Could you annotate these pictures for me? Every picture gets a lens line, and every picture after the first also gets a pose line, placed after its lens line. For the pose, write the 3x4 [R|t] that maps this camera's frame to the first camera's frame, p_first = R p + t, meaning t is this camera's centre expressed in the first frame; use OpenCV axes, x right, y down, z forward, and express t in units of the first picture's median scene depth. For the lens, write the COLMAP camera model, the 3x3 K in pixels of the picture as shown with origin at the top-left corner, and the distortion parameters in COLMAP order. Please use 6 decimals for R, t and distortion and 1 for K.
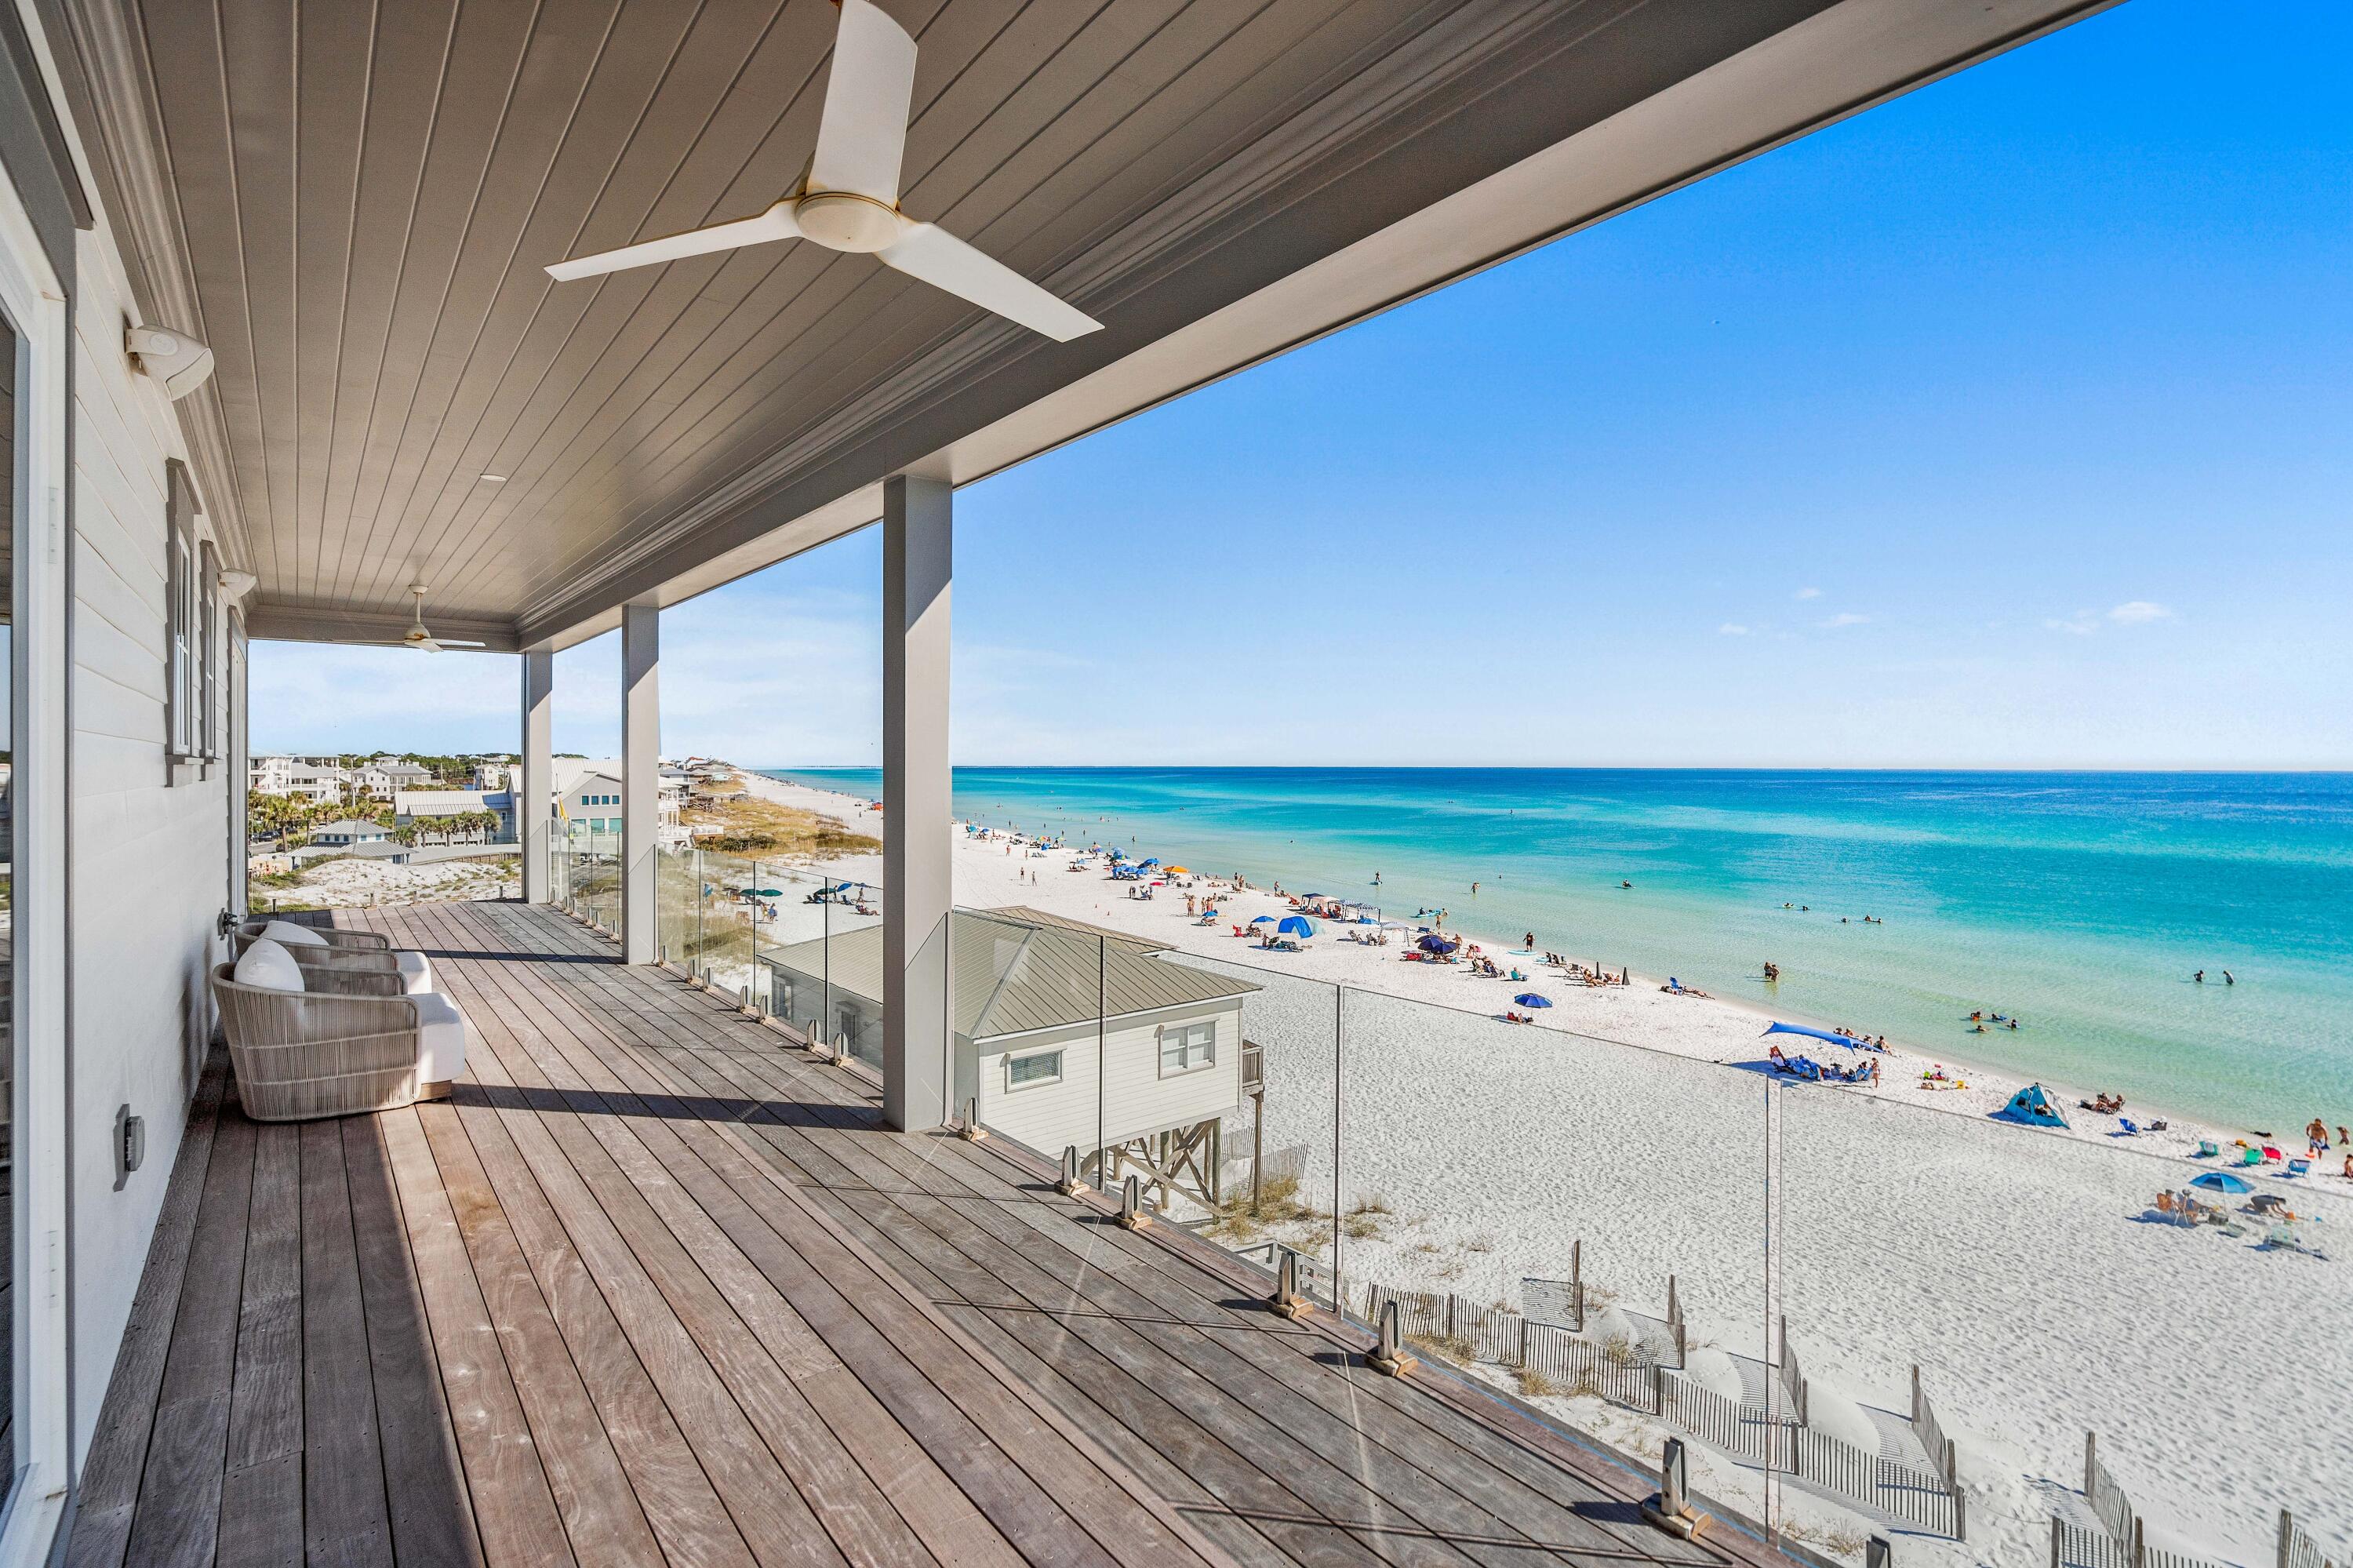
lens RADIAL K [[1110.7, 0, 1190.2], [0, 1110.7, 738.9], [0, 0, 1]] dist [-0.002656, 0.001237]
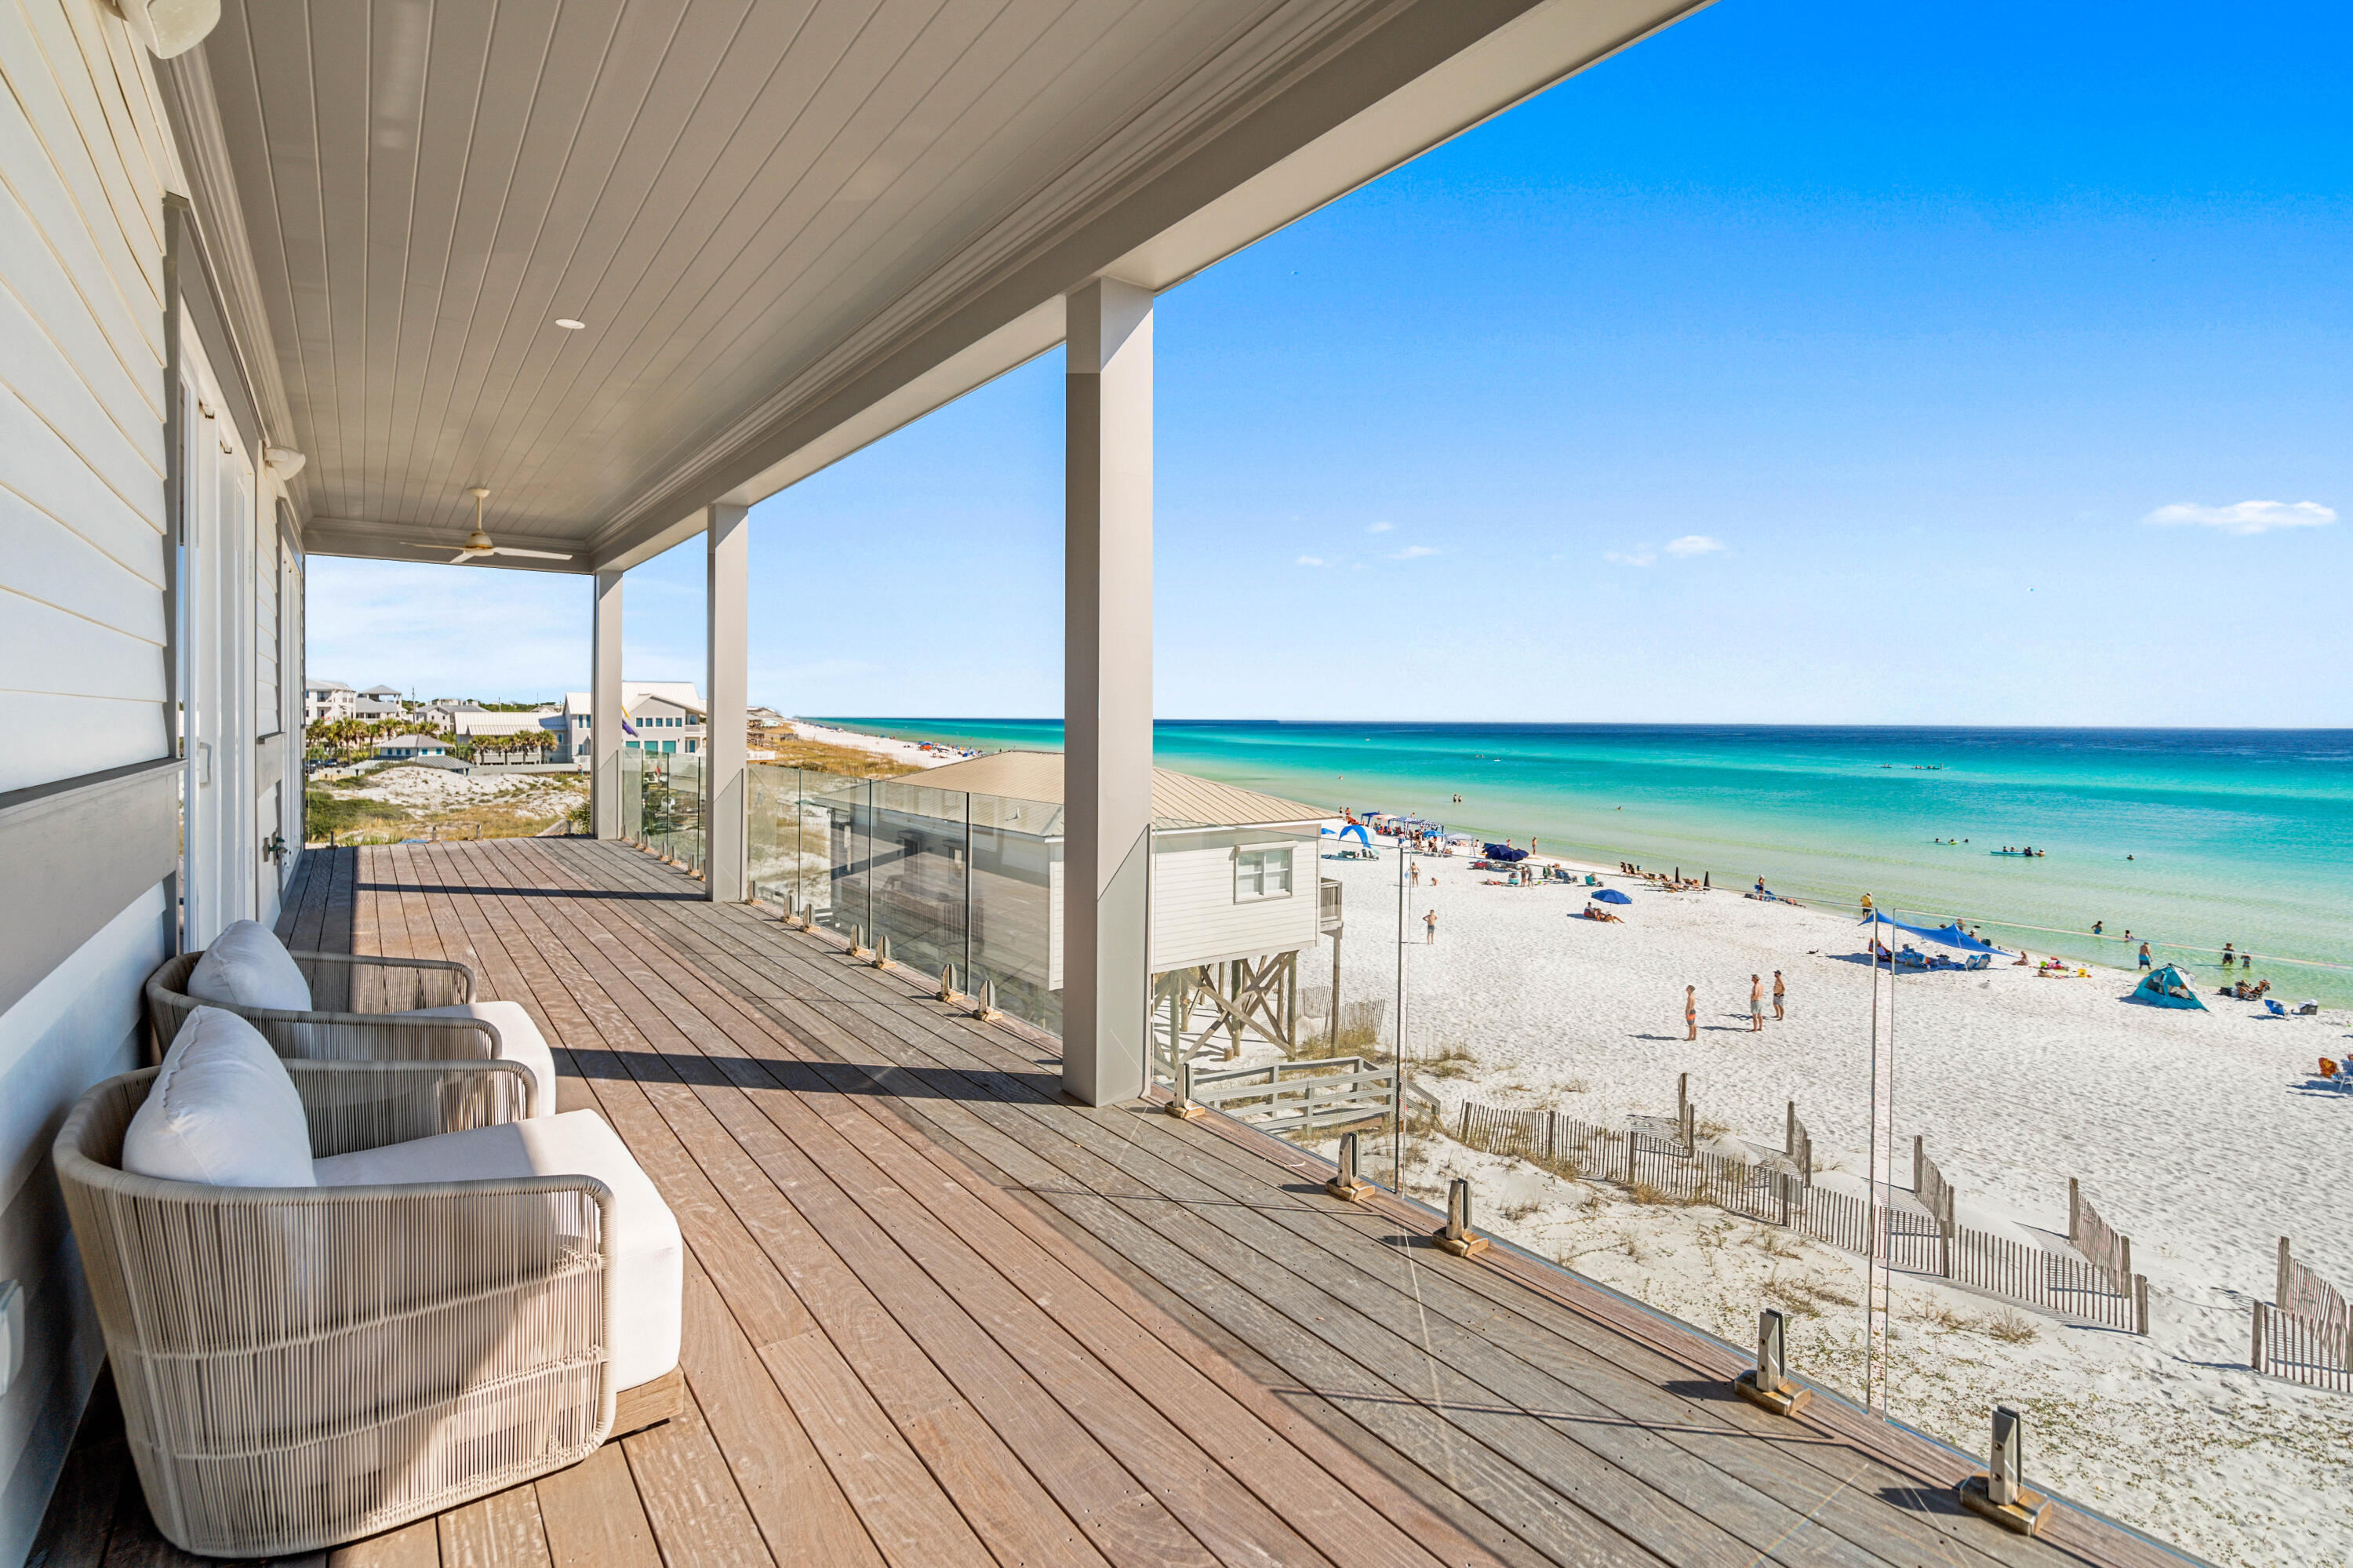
lens RADIAL K [[1110.7, 0, 1179.9], [0, 1110.7, 769.3], [0, 0, 1]] dist [-0.002656, 0.001237]
pose [[0.998984, 0.005274, -0.044753, -0.029499], [-0.004046, 0.999614, 0.027503, 0.149456], [0.044881, -0.027294, 0.998619, 0.048676]]
